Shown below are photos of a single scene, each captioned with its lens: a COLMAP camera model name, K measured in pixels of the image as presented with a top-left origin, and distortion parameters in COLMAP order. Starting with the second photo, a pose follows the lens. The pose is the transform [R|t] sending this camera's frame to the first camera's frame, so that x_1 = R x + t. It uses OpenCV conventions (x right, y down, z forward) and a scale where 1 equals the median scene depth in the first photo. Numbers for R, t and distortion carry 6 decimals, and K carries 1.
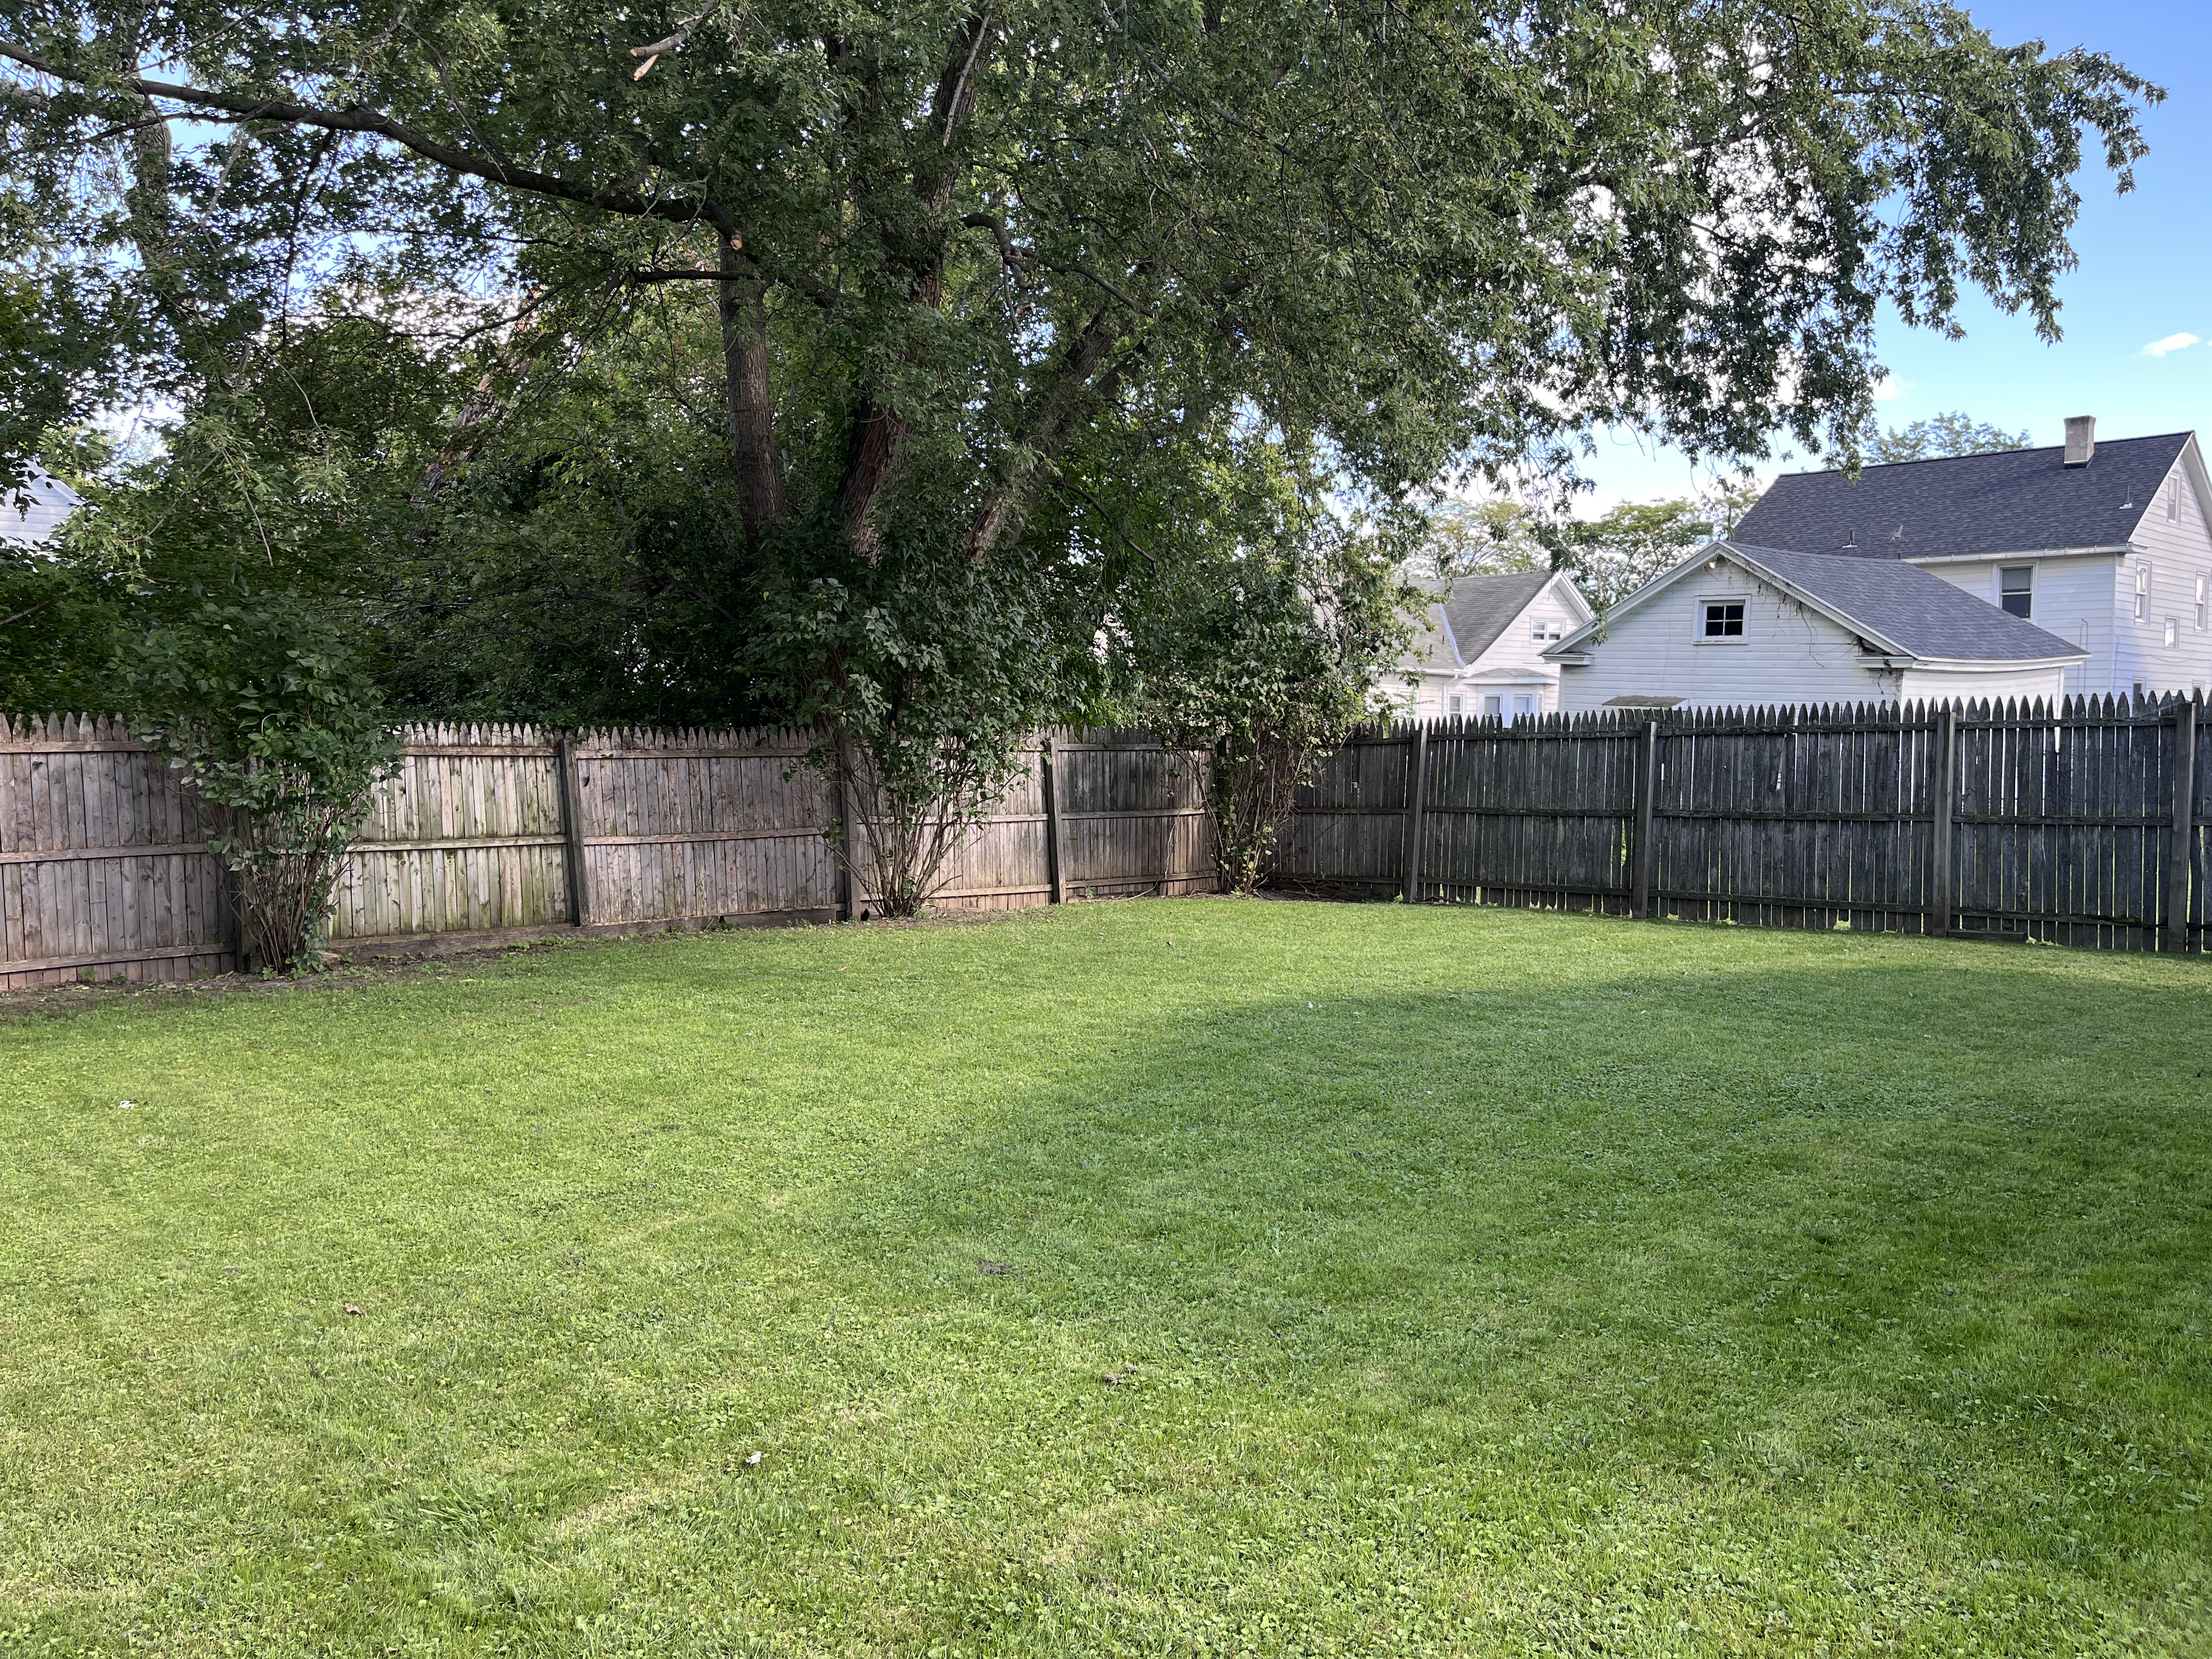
lens RADIAL K [[1657.7, 0, 1106.0], [0, 1657.7, 829.5], [0, 0, 1]] dist [0.000679, -0.000139]
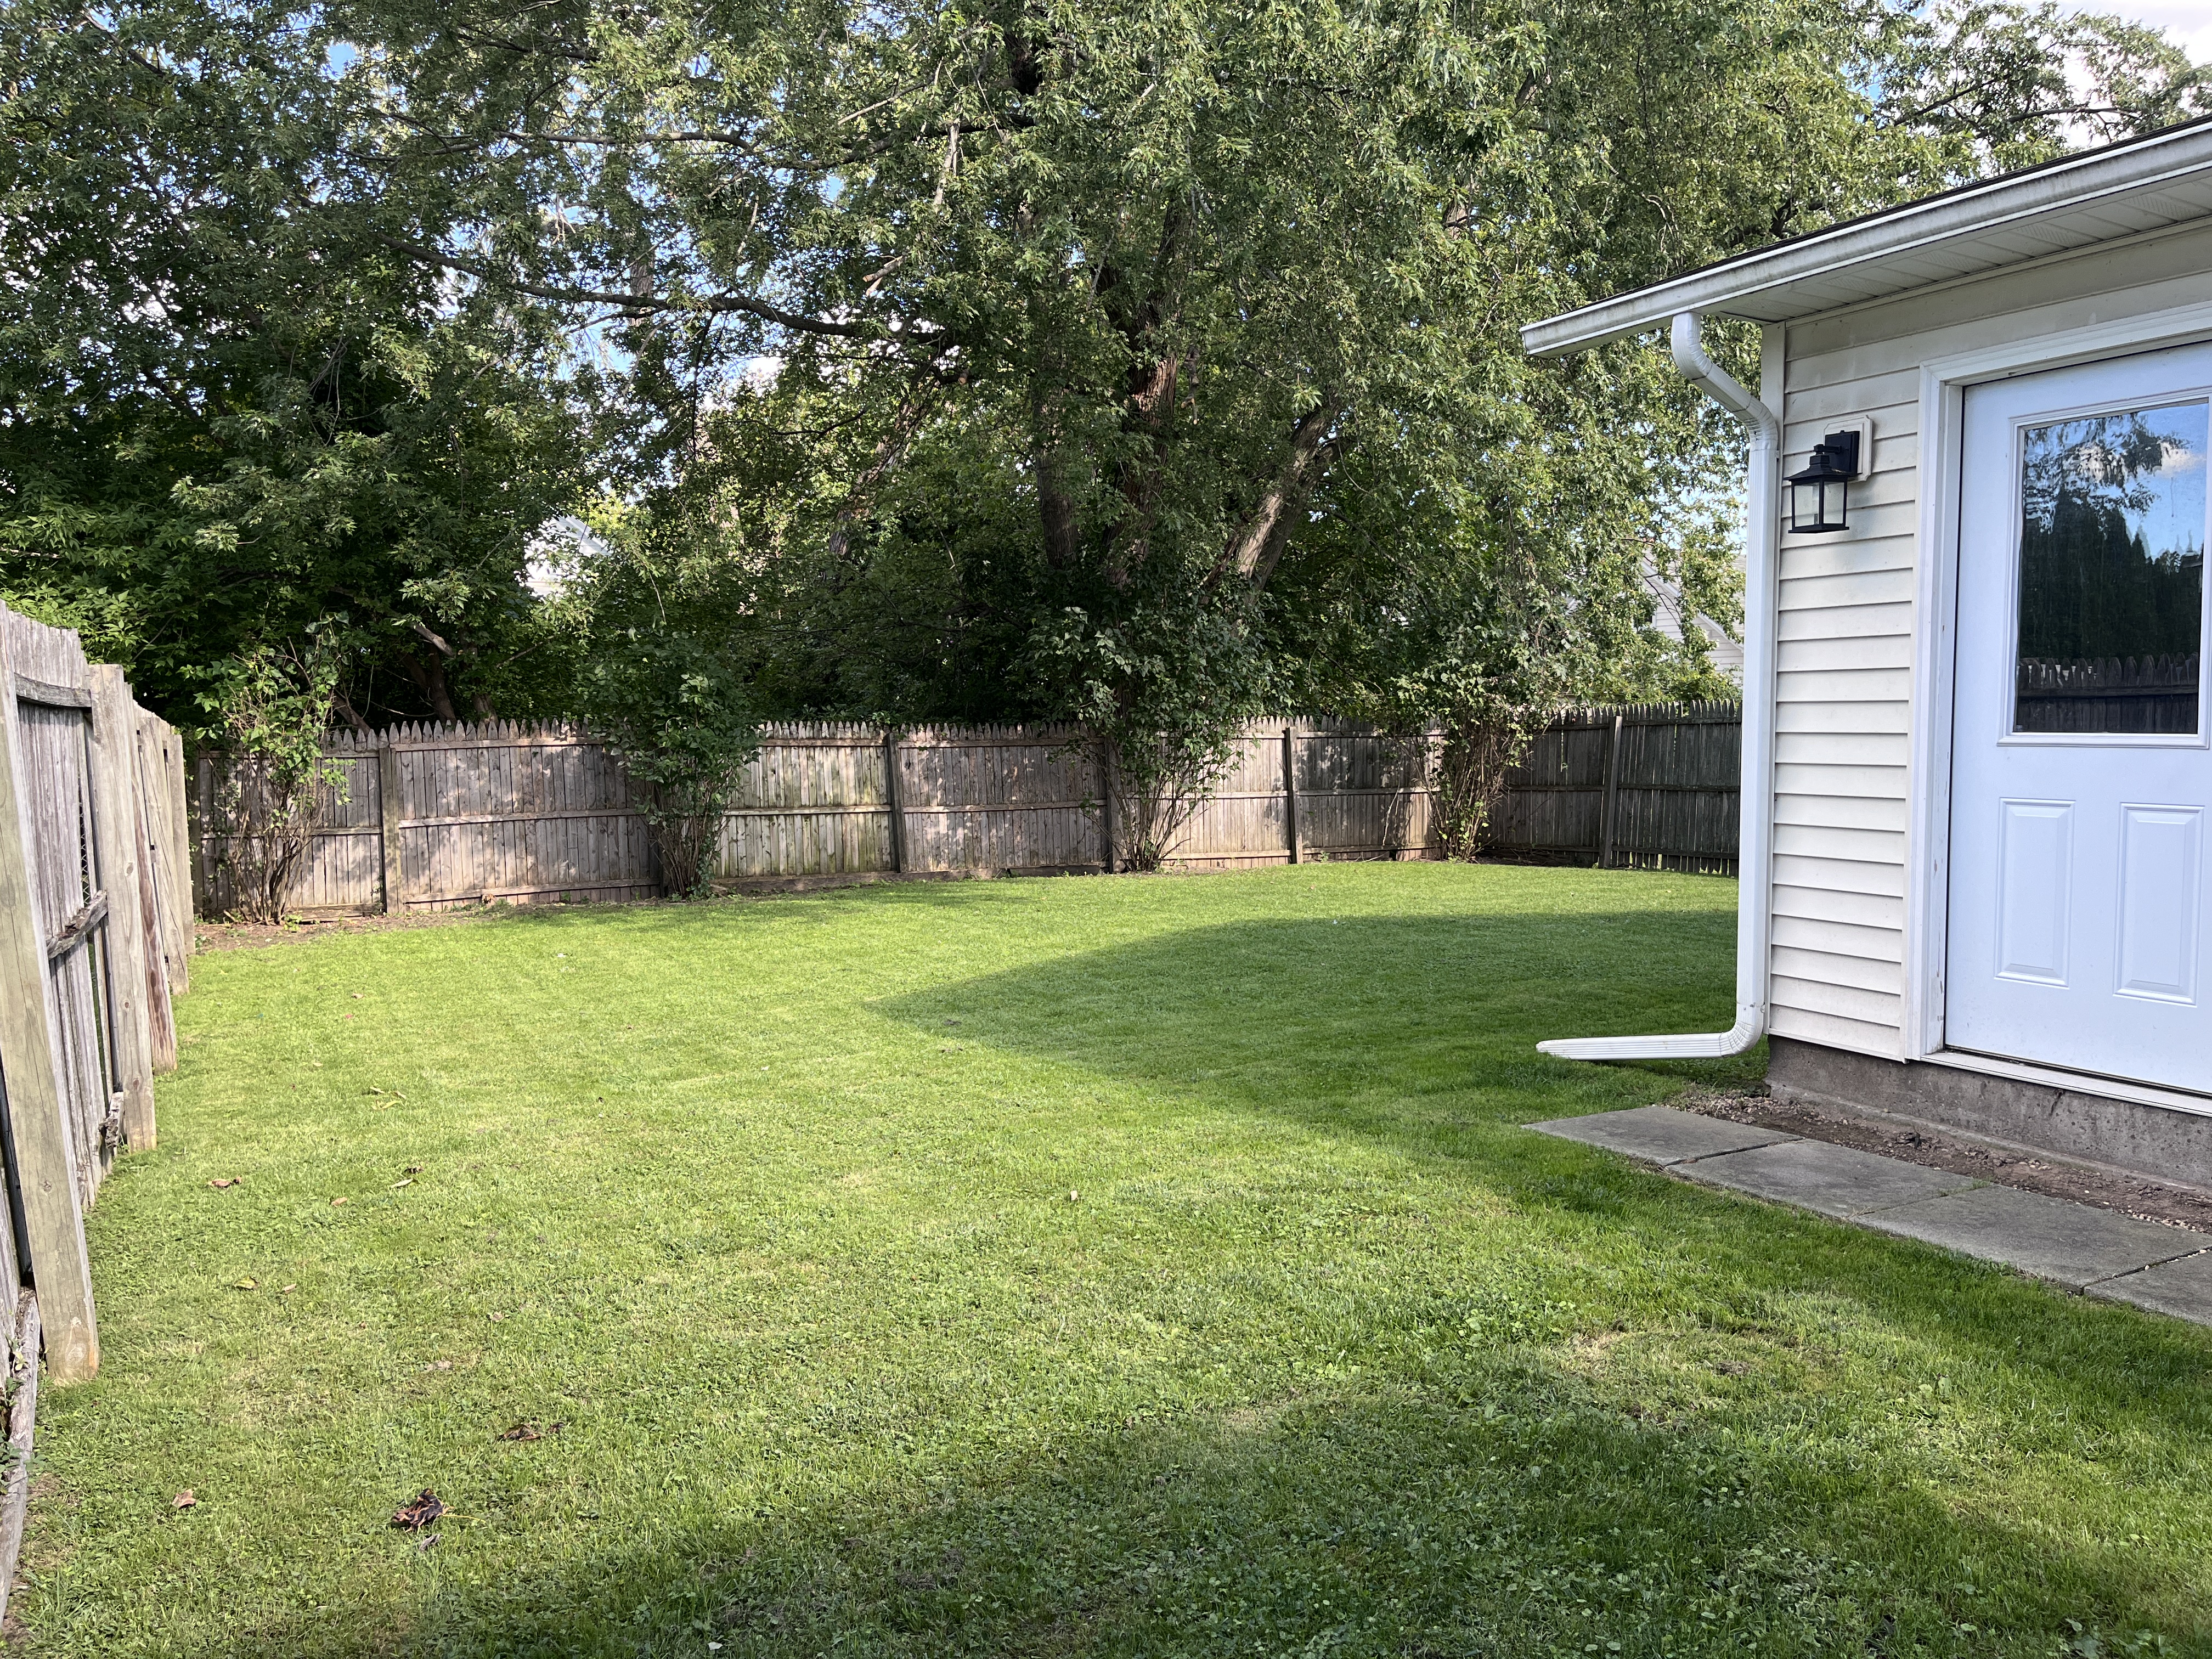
lens RADIAL K [[1679.0, 0, 1097.2], [0, 1679.0, 834.1], [0, 0, 1]] dist [0.057400, -0.075127]
pose [[0.960344, 0.005409, -0.278765, 0.211106], [-0.003248, 0.999961, 0.008214, 0.015171], [0.278798, -0.006983, 0.960324, -0.252763]]
